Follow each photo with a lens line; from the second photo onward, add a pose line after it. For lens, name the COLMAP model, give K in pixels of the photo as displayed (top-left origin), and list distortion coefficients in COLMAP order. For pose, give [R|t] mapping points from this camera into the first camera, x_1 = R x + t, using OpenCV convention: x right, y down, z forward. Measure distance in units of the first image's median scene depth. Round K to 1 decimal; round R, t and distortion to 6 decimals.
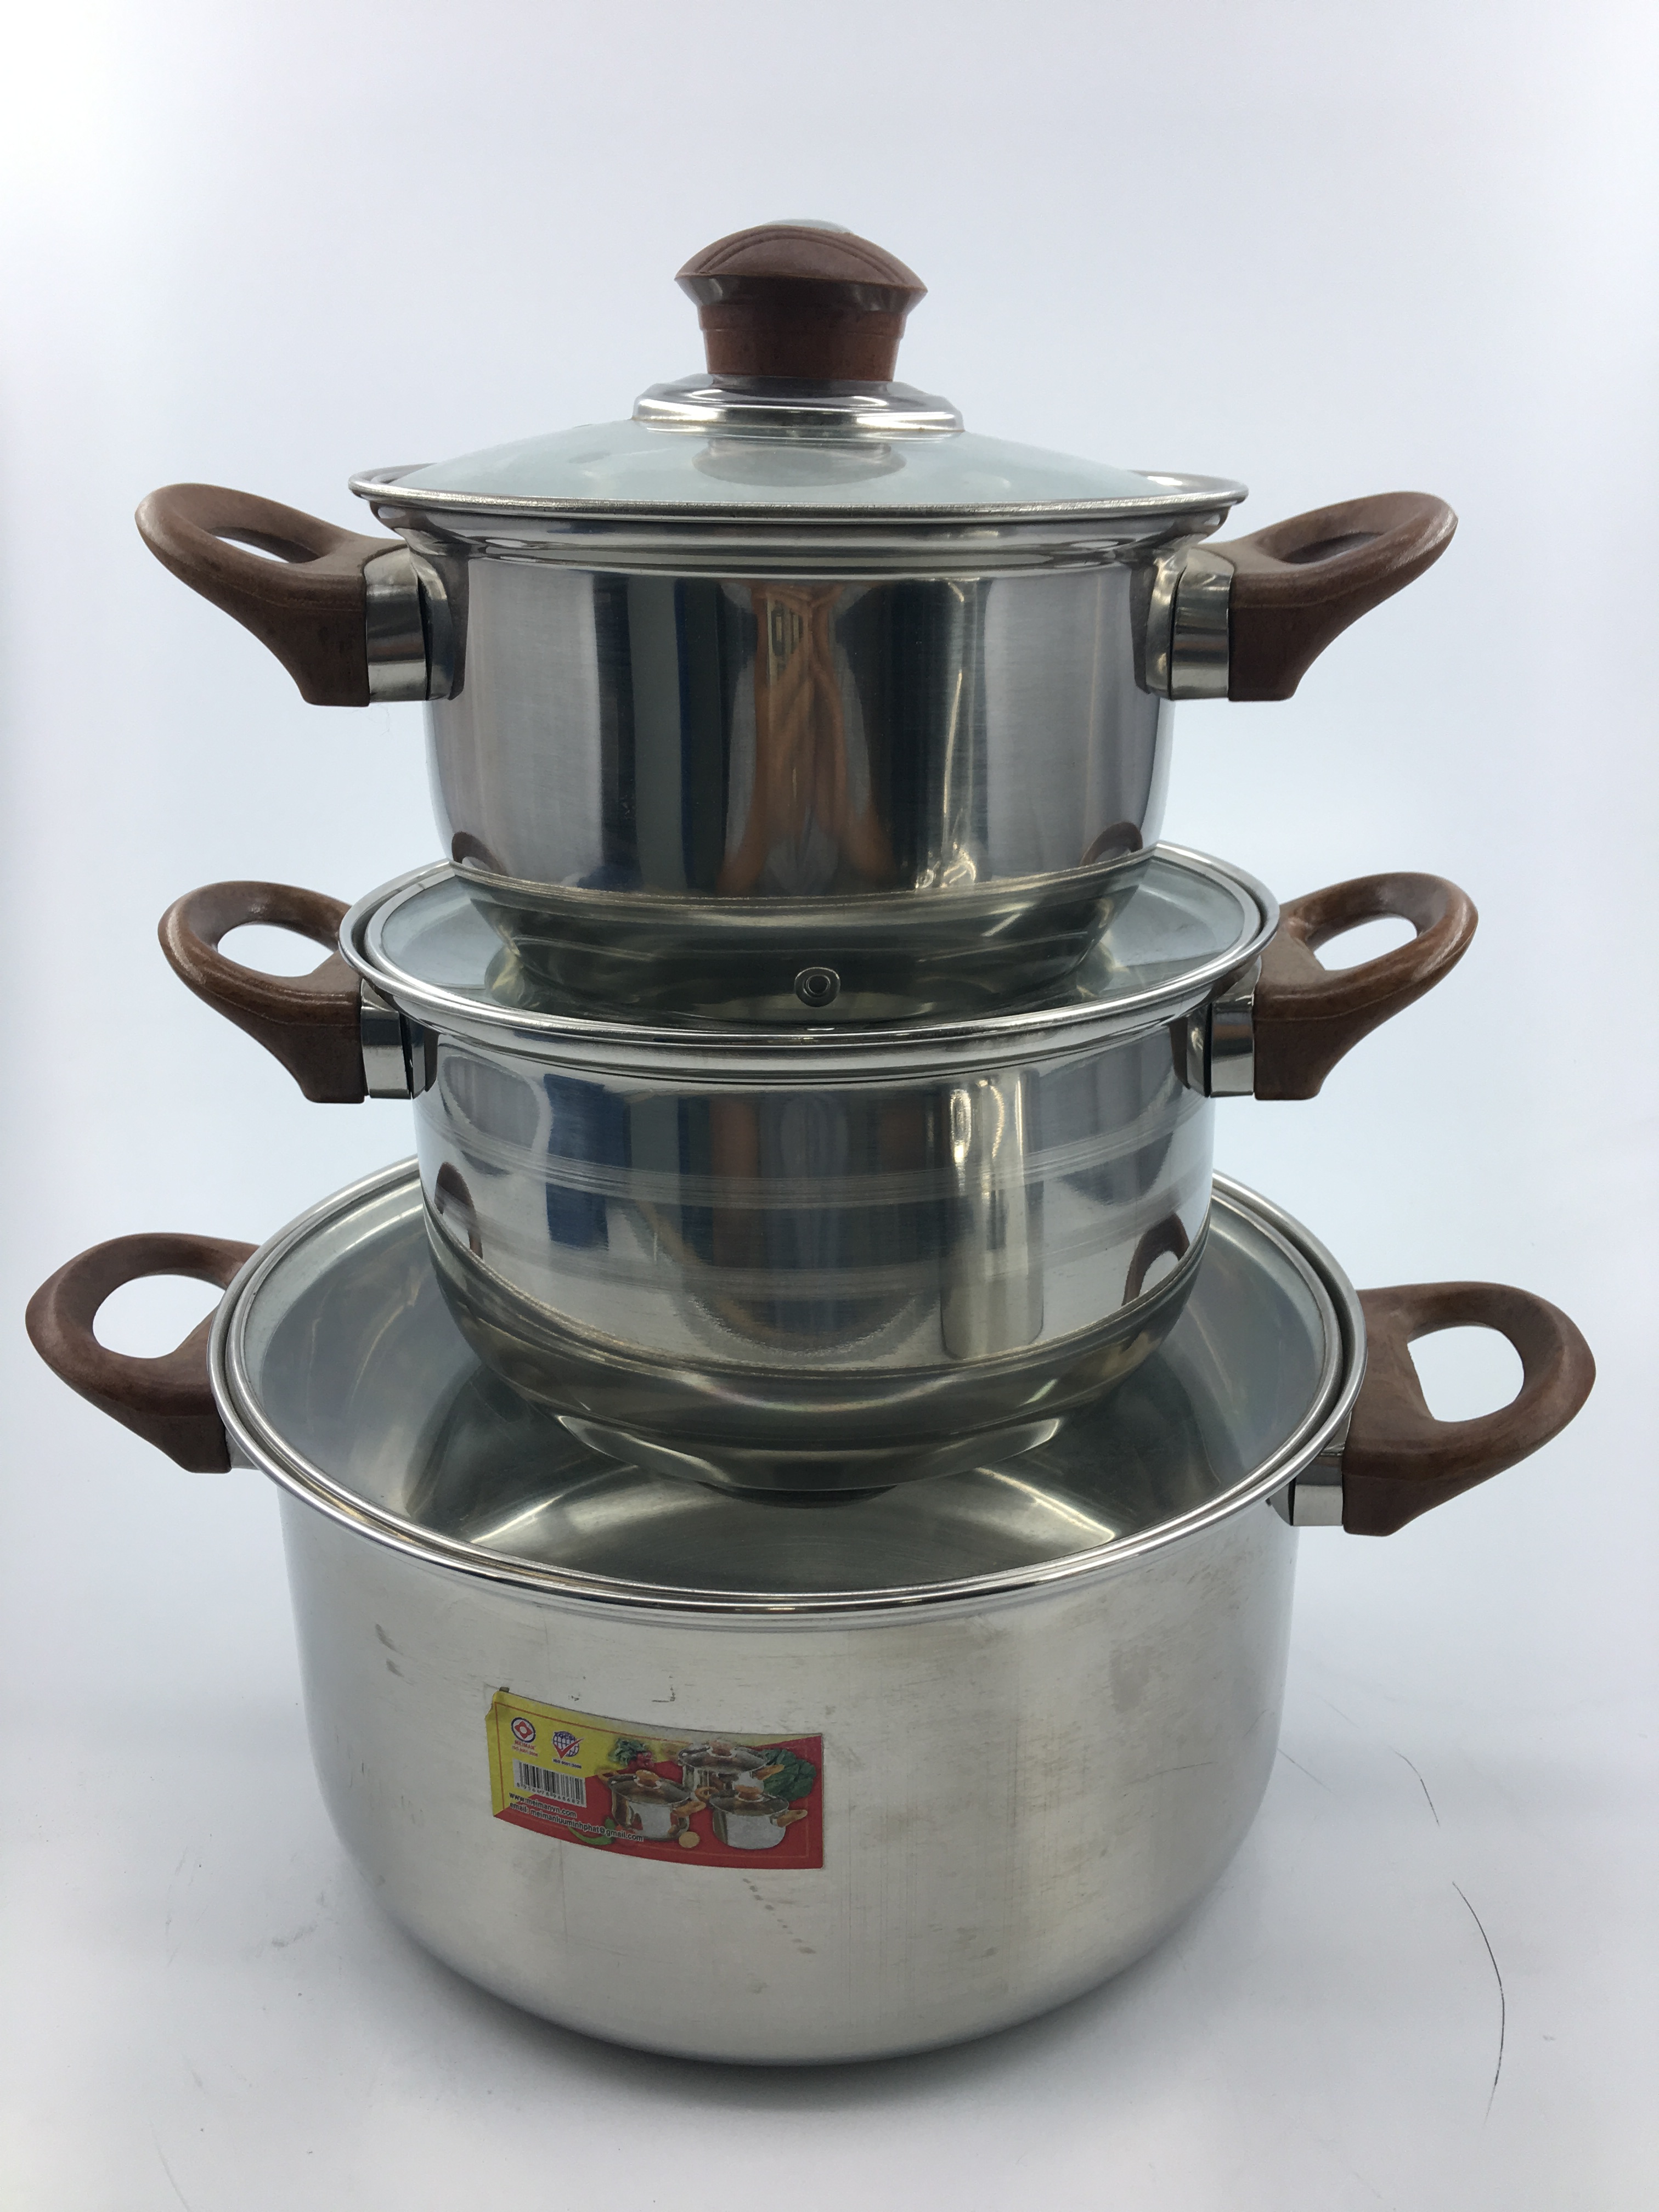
lens RADIAL K [[1792.8, 0, 829.5], [0, 1792.8, 1106.0], [0, 0, 1]] dist [0.029042, 0.003168]
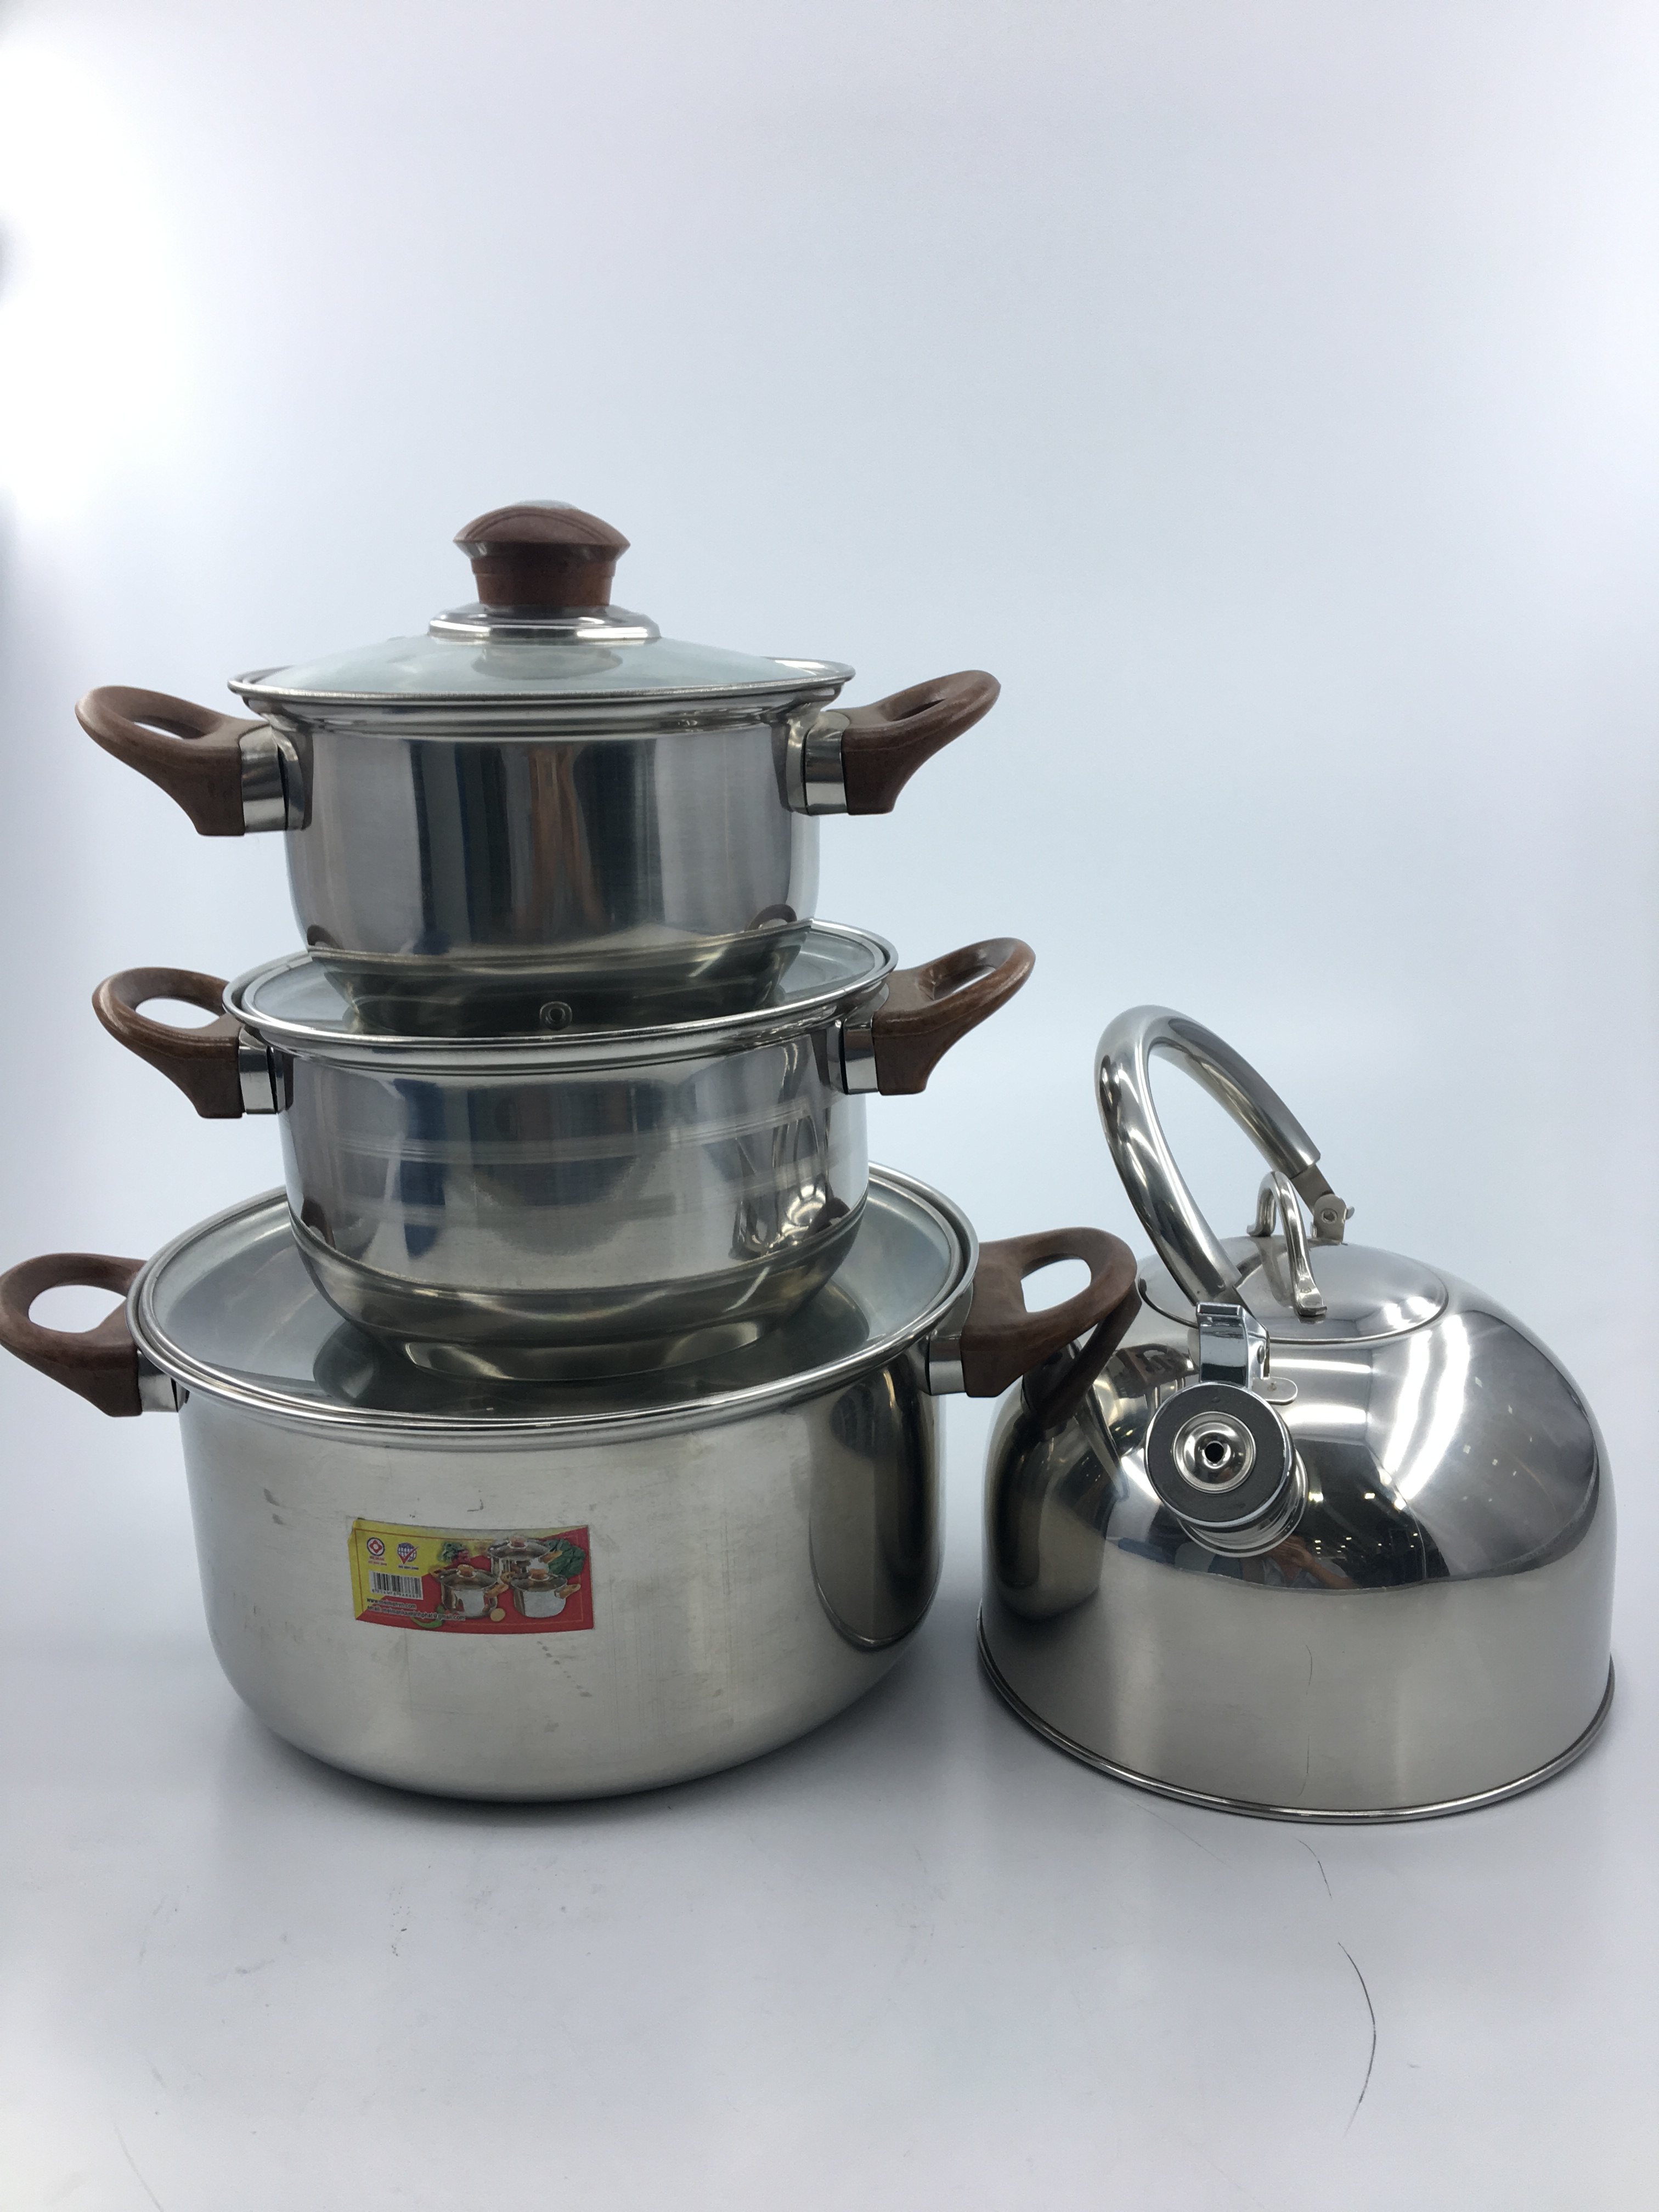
lens RADIAL K [[1858.9, 0, 829.5], [0, 1858.9, 1106.0], [0, 0, 1]] dist [0.085046, 0.002181]
pose [[0.996549, -0.046784, 0.068560, 0.096662], [0.053116, 0.994187, -0.093648, 0.159001], [-0.063780, 0.096967, 0.993242, -0.501101]]
